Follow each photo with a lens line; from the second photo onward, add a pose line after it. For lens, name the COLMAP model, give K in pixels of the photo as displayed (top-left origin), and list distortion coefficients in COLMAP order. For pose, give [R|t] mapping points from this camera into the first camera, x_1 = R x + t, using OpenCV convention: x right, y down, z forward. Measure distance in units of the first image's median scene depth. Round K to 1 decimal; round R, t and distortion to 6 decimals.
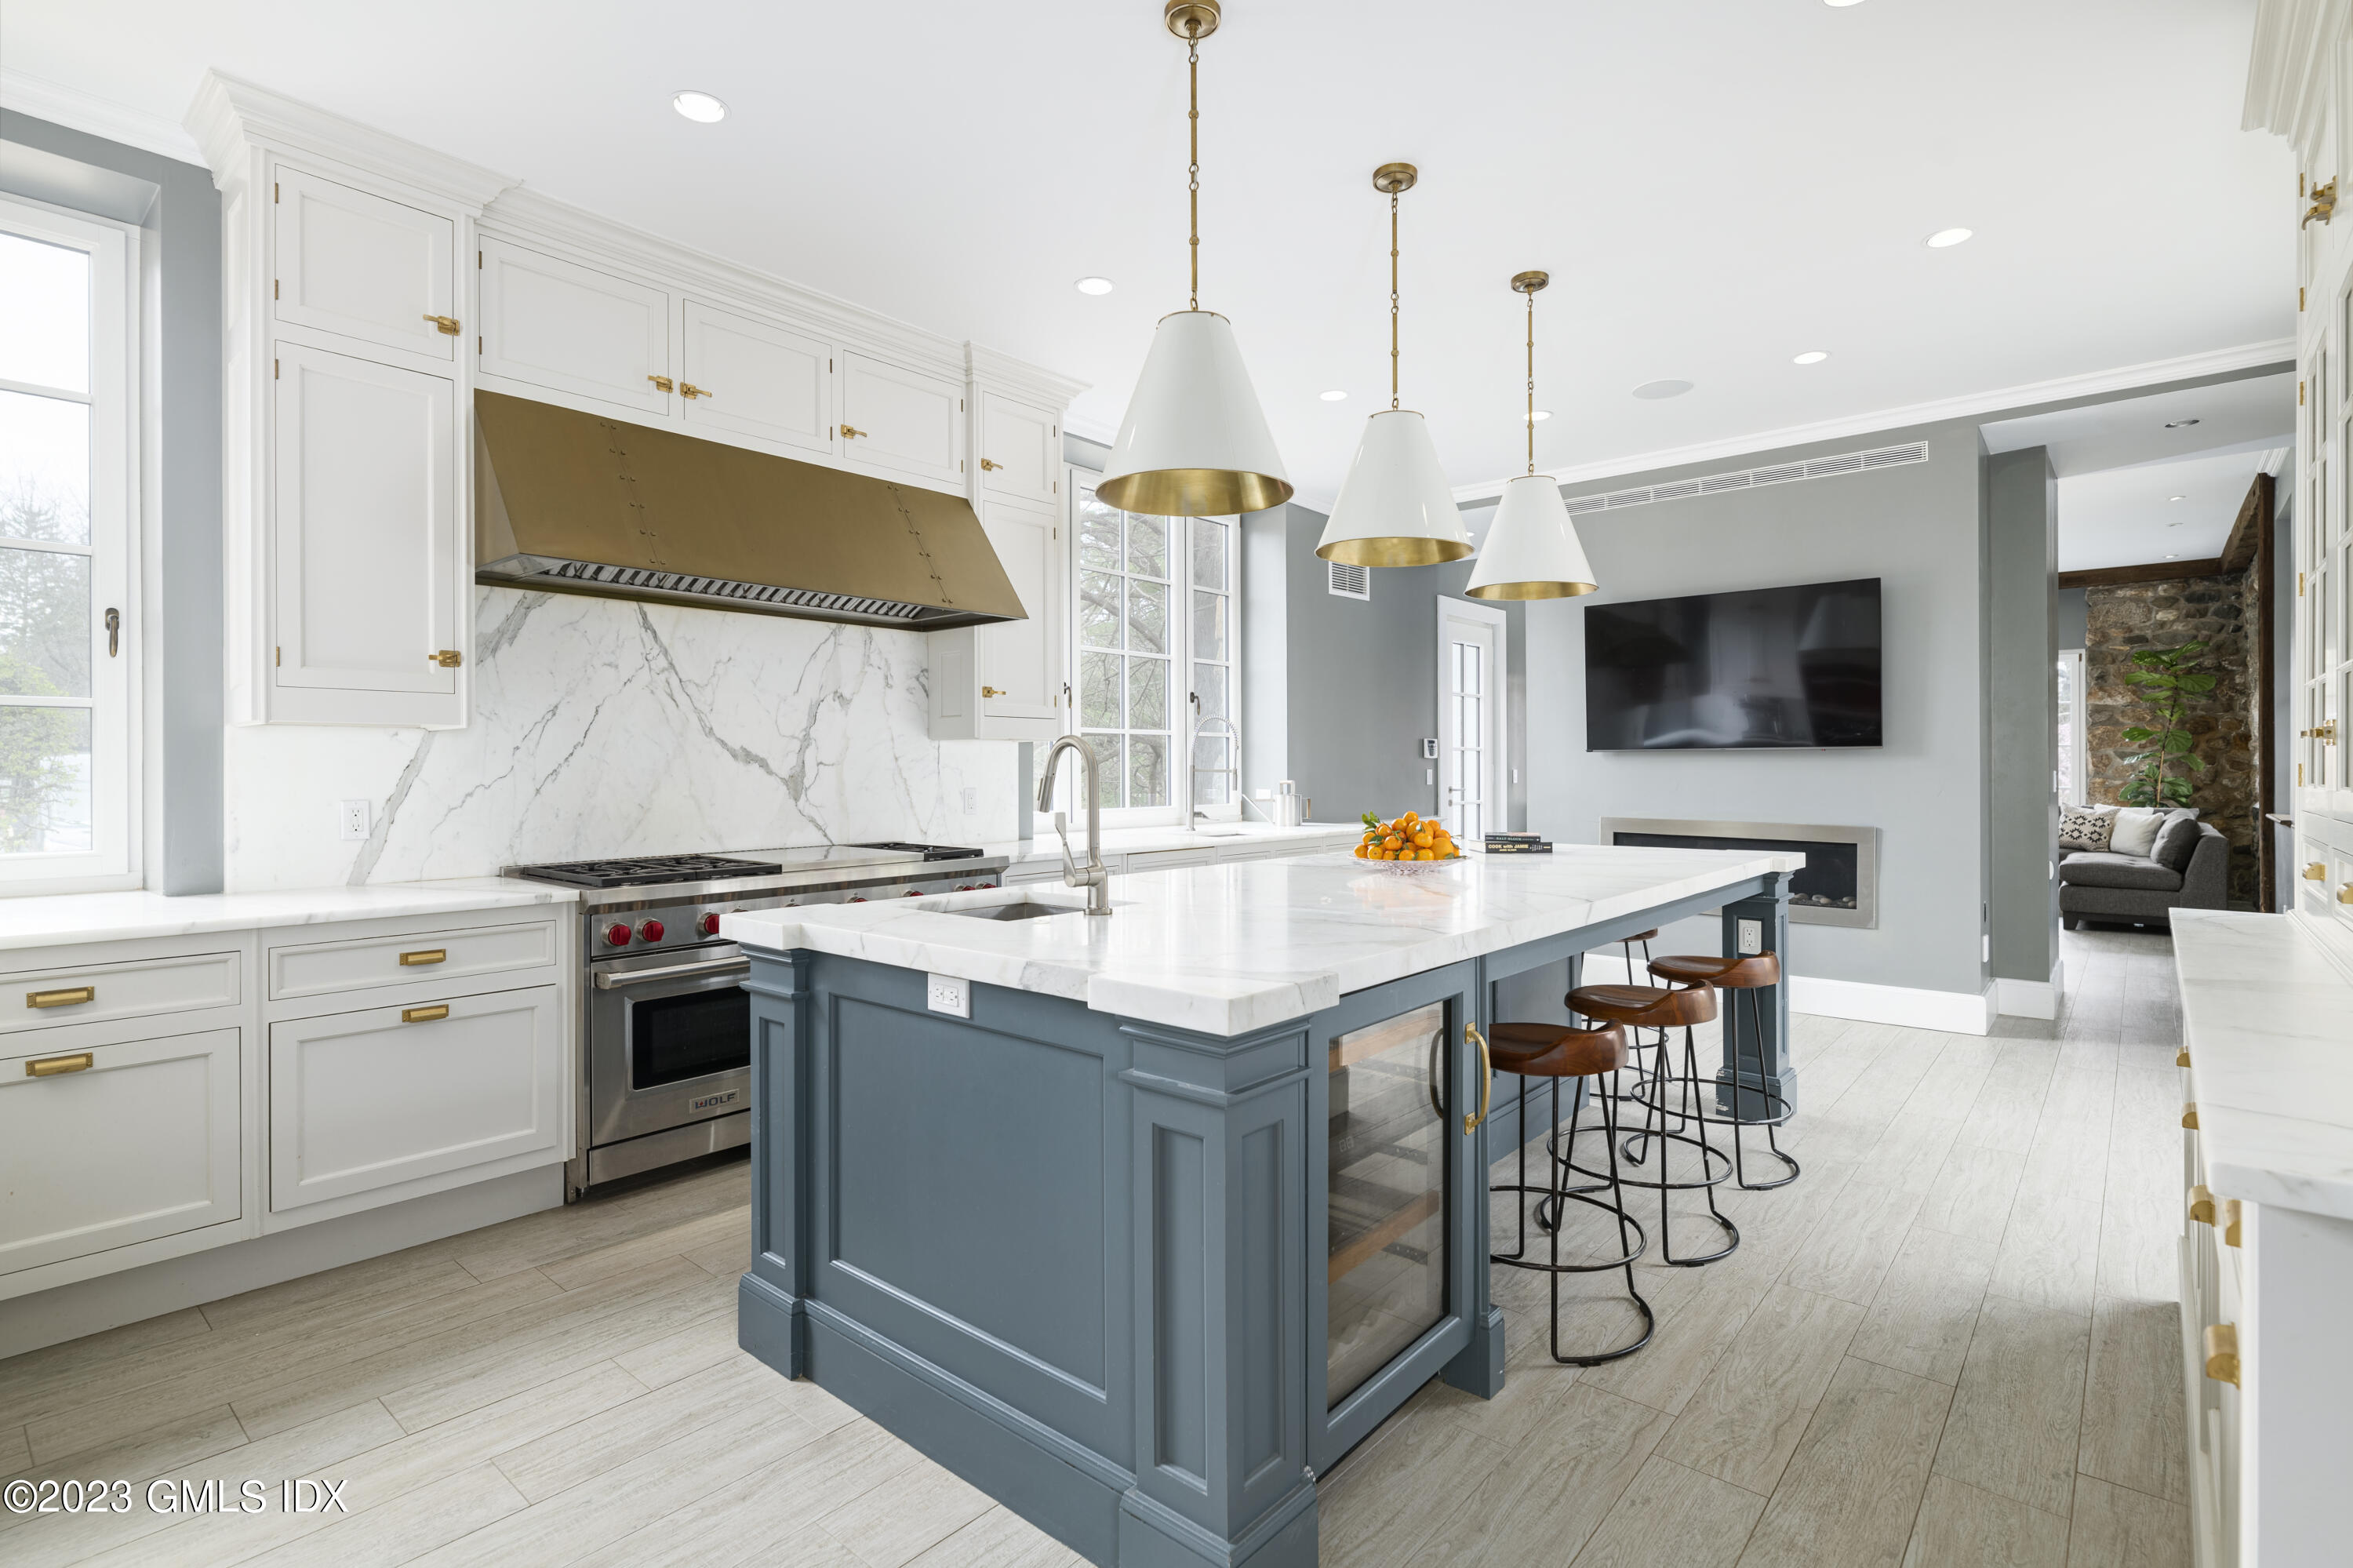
lens RADIAL K [[1128.2, 0, 1177.3], [0, 1128.2, 771.8], [0, 0, 1]] dist [0.000424, 0.000367]
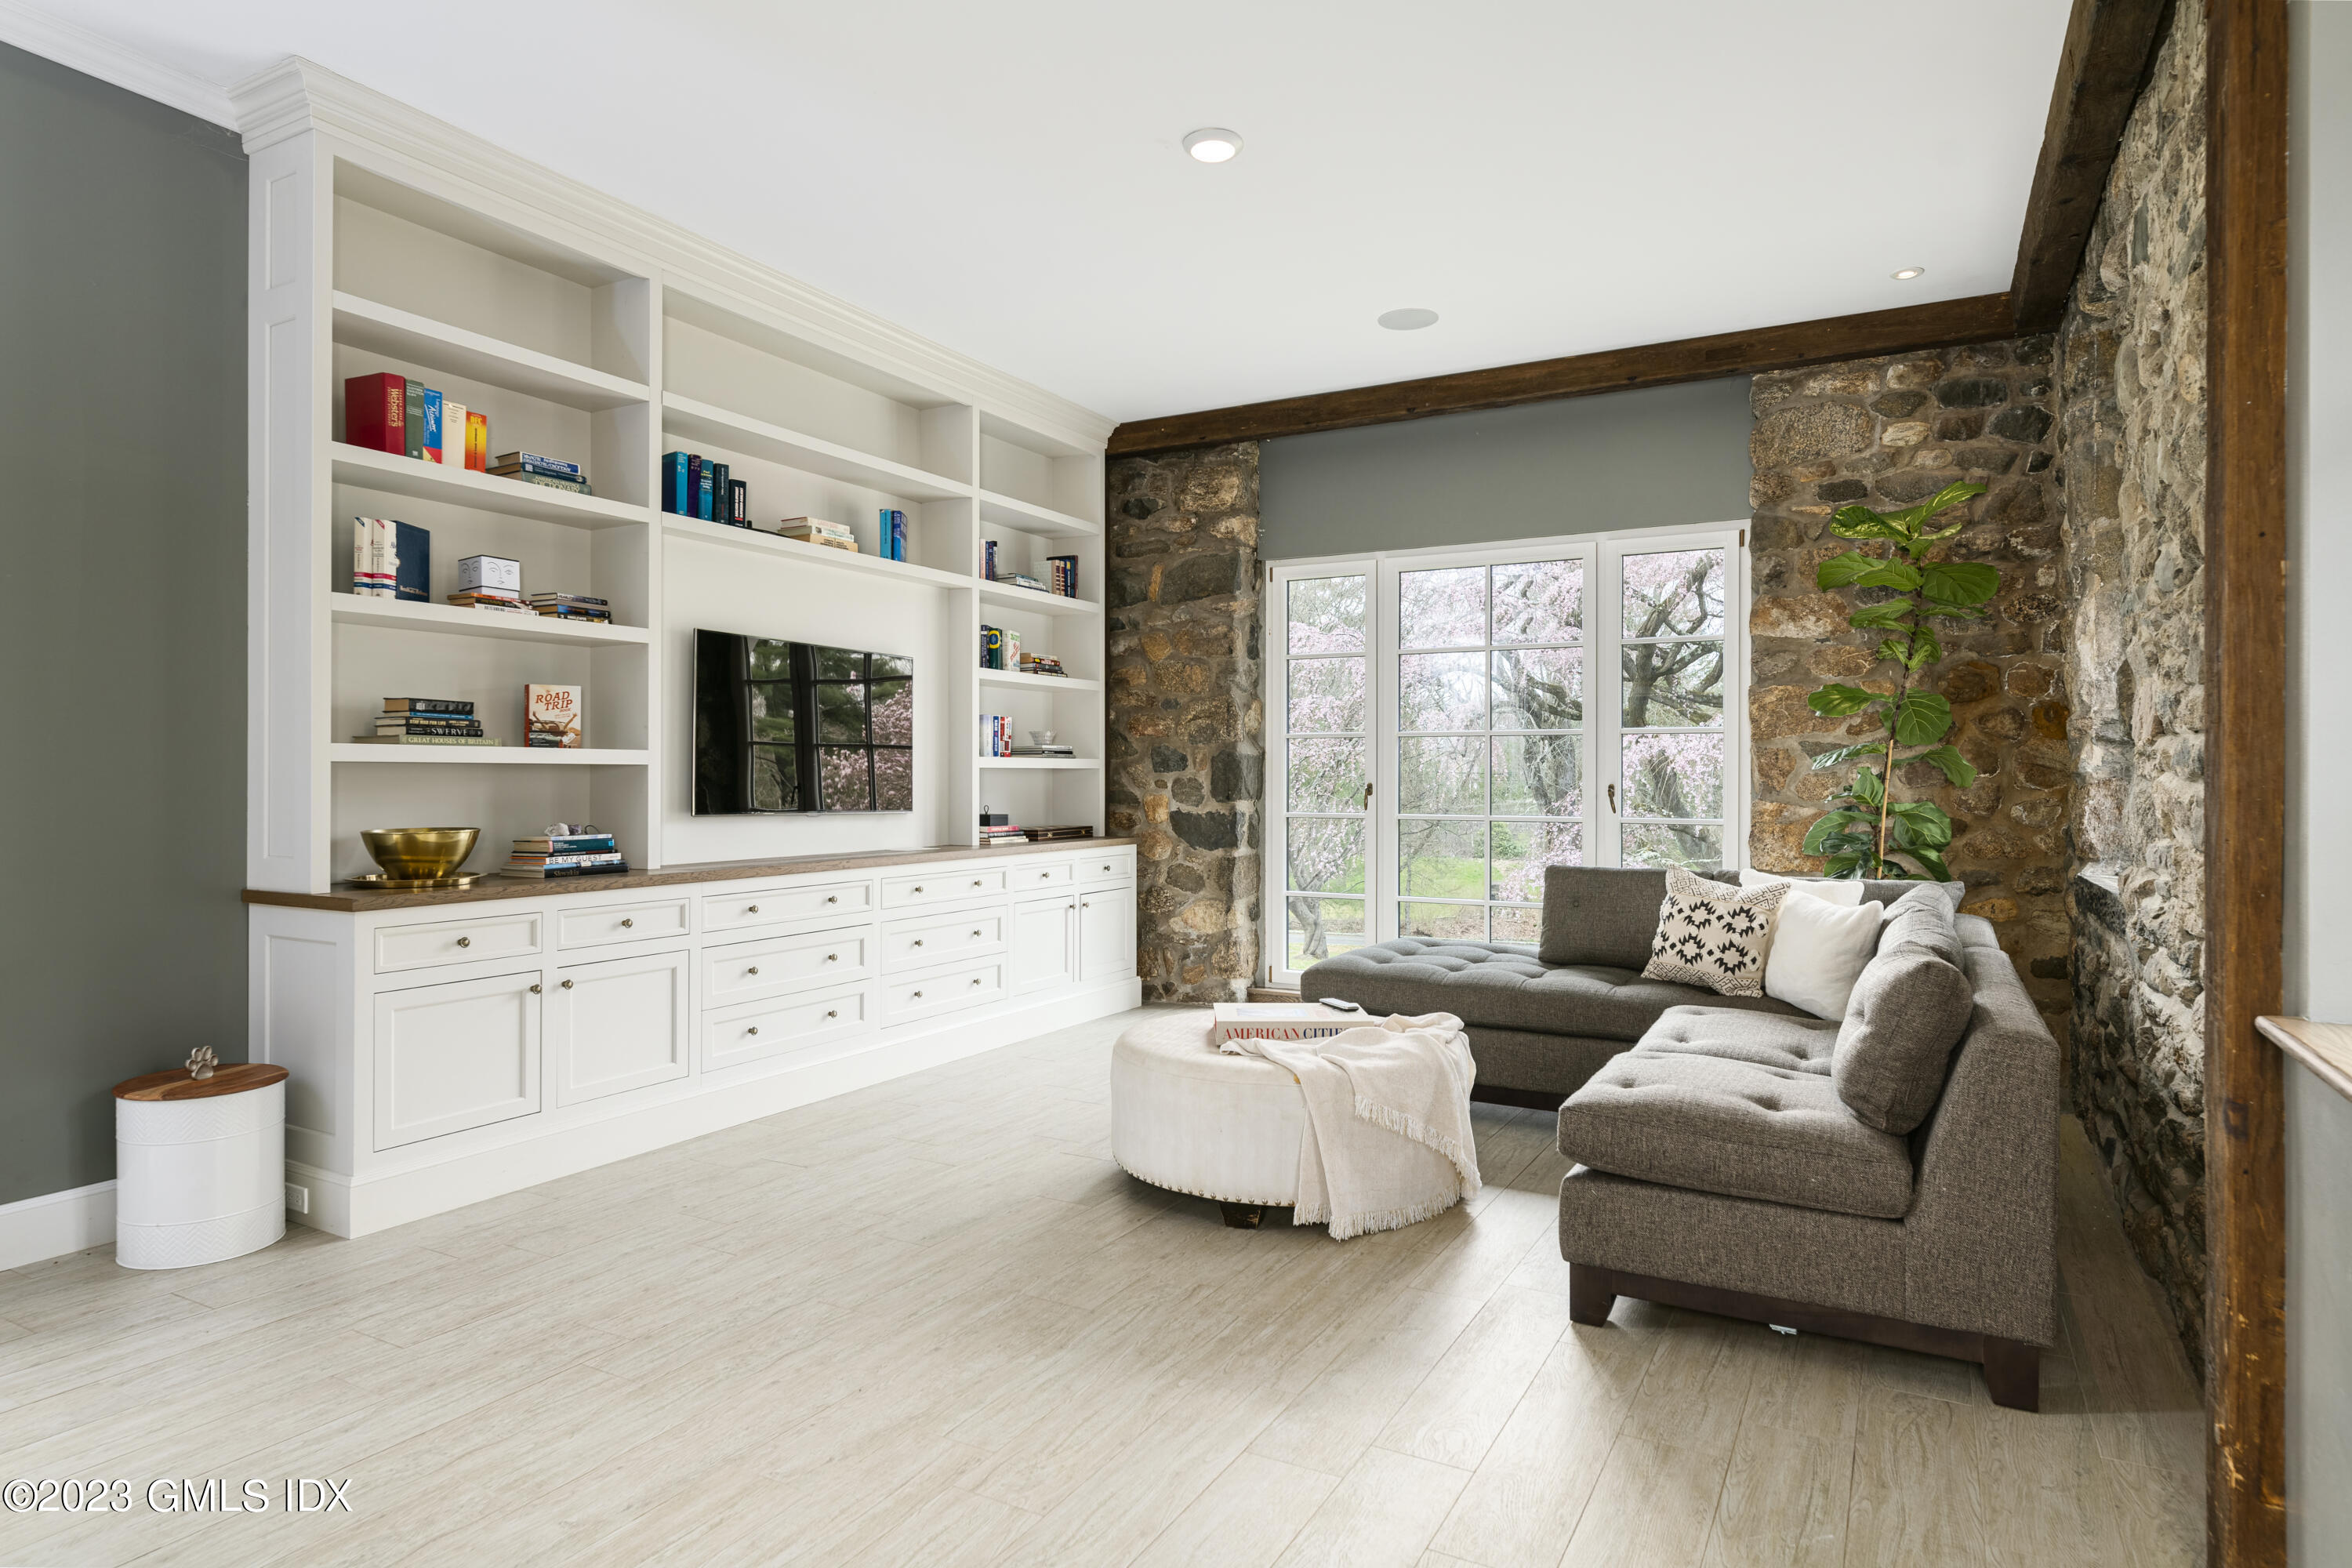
lens RADIAL K [[1298.1, 0, 1175.7], [0, 1298.1, 784.9], [0, 0, 1]] dist [-0.004086, -0.000773]
pose [[0.981811, 0.002674, 0.189843, 0.510092], [-0.003265, 0.999991, 0.002801, -0.001966], [-0.189834, -0.003370, 0.981810, 0.565568]]
